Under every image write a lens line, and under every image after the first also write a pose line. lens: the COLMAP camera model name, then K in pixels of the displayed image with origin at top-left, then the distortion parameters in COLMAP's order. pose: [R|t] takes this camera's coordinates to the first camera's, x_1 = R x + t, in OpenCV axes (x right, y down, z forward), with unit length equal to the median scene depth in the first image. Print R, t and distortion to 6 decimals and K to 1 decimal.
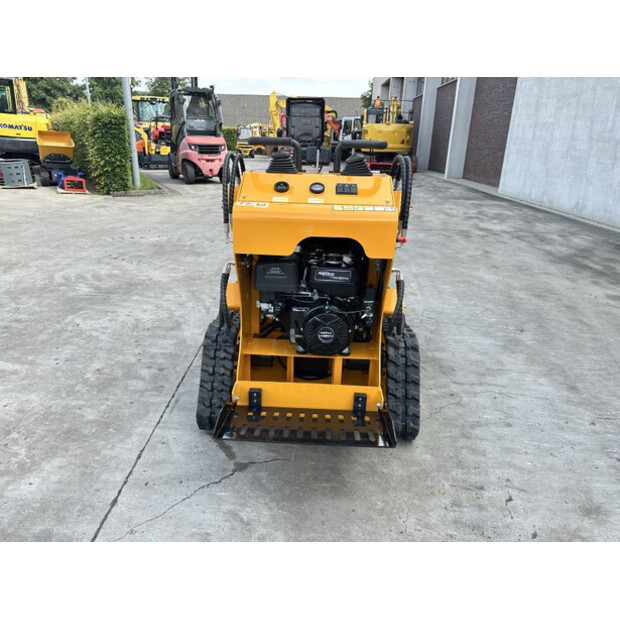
lens RADIAL K [[438.5, 0, 306.4], [0, 438.5, 305.4], [0, 0, 1]] dist [0.029248, -0.035796]
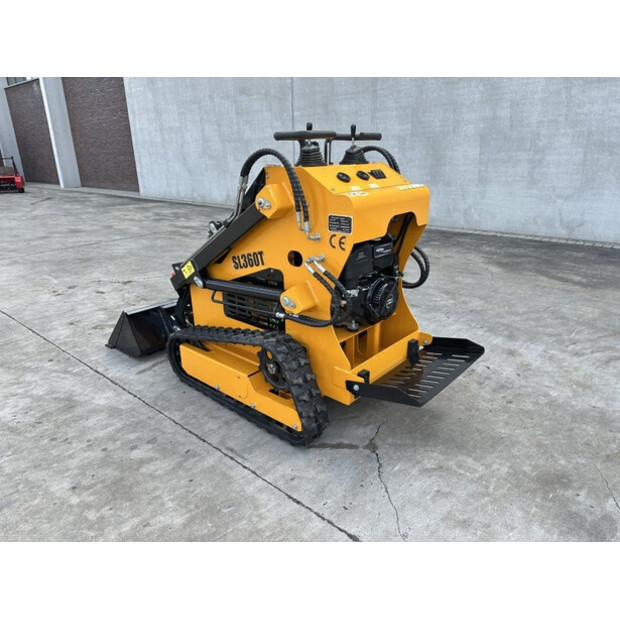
lens RADIAL K [[438.6, 0, 311.0], [0, 438.6, 312.5], [0, 0, 1]] dist [0.011267, -0.003393]
pose [[0.628902, -0.302685, 0.716145, -0.422136], [0.300818, 0.944098, 0.134860, -0.056960], [-0.716932, 0.130616, 0.684798, 0.164506]]
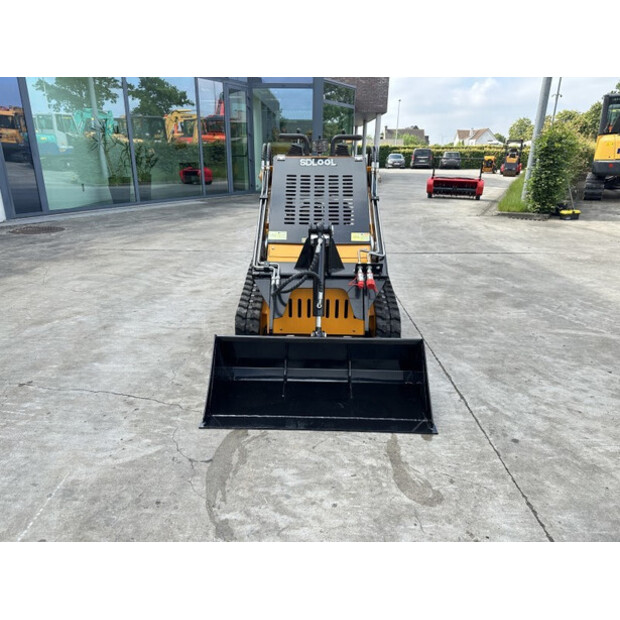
lens RADIAL K [[434.4, 0, 308.5], [0, 434.4, 306.3], [0, 0, 1]] dist [0.064081, -0.083486]
pose [[-0.999135, -0.029221, -0.029581, 0.046268], [-0.041380, 0.768584, 0.638409, -0.431998], [0.004081, 0.639081, -0.769128, 1.235912]]
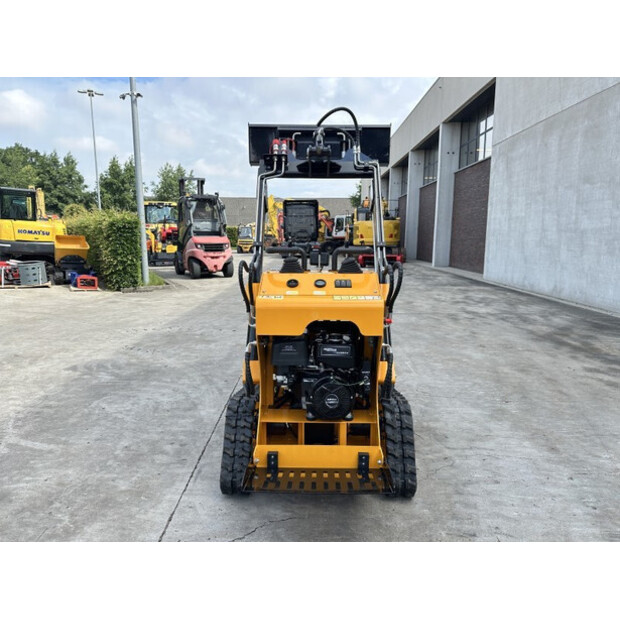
lens RADIAL K [[434.1, 0, 311.3], [0, 434.1, 309.8], [0, 0, 1]] dist [0.073457, -0.101896]
pose [[0.999433, -0.029343, 0.016502, -0.010791], [0.031927, 0.981629, -0.188110, 0.019797], [-0.010679, 0.188531, 0.982009, -0.098959]]
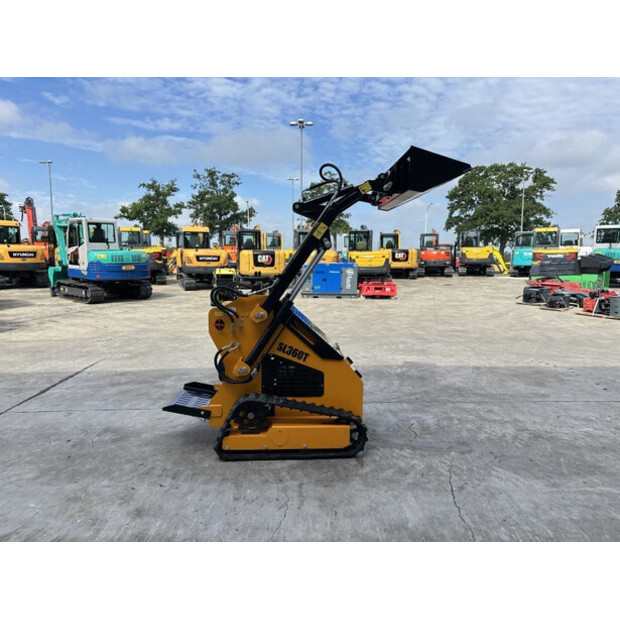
lens RADIAL K [[430.6, 0, 309.1], [0, 430.6, 311.1], [0, 0, 1]] dist [0.098262, -0.158593]
pose [[0.079128, 0.077360, -0.993858, 0.897589], [-0.349931, 0.935695, 0.044972, -0.182627], [0.933427, 0.344224, 0.101111, 0.495301]]
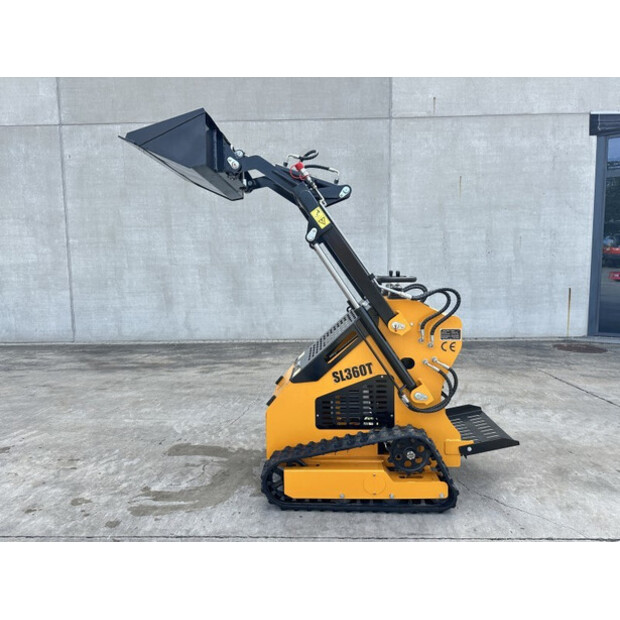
lens RADIAL K [[434.4, 0, 308.5], [0, 434.4, 306.3], [0, 0, 1]] dist [0.064081, -0.083486]
pose [[-0.007530, -0.114927, 0.993345, -0.705653], [0.361179, 0.926001, 0.109874, -0.257857], [-0.932466, 0.359603, 0.034537, 0.587001]]
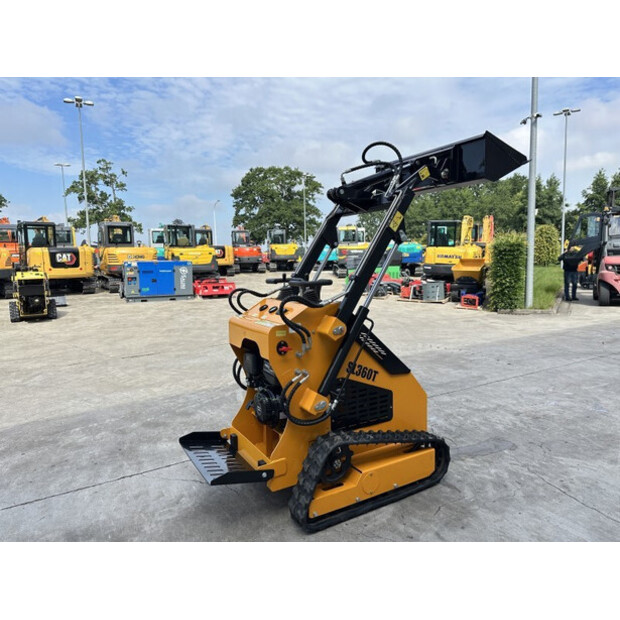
lens RADIAL K [[434.4, 0, 308.5], [0, 434.4, 306.3], [0, 0, 1]] dist [0.064081, -0.083486]
pose [[0.535355, 0.049381, -0.843182, 0.598068], [-0.260581, 0.959248, -0.109271, -0.064144], [0.803425, 0.278216, 0.526407, 0.132007]]
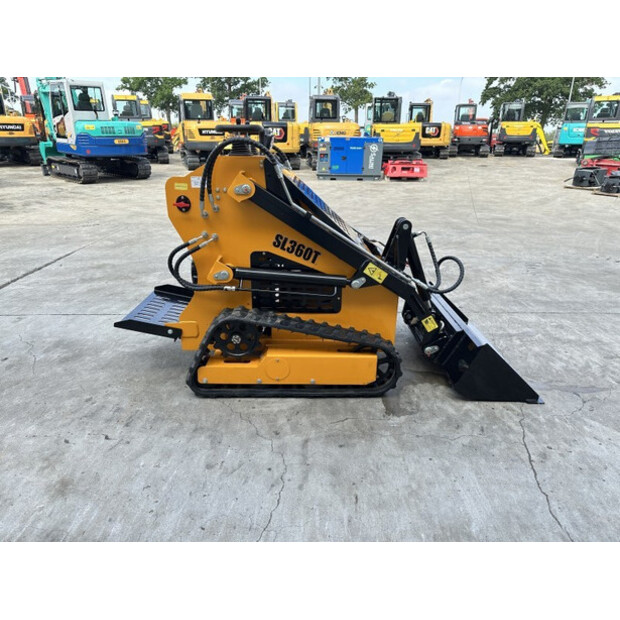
lens RADIAL K [[434.4, 0, 308.5], [0, 434.4, 306.3], [0, 0, 1]] dist [0.064081, -0.083486]
pose [[0.039445, 0.317786, -0.947342, 0.634291], [-0.356343, 0.890216, 0.283786, -0.159220], [0.933522, 0.326384, 0.148355, 0.531691]]
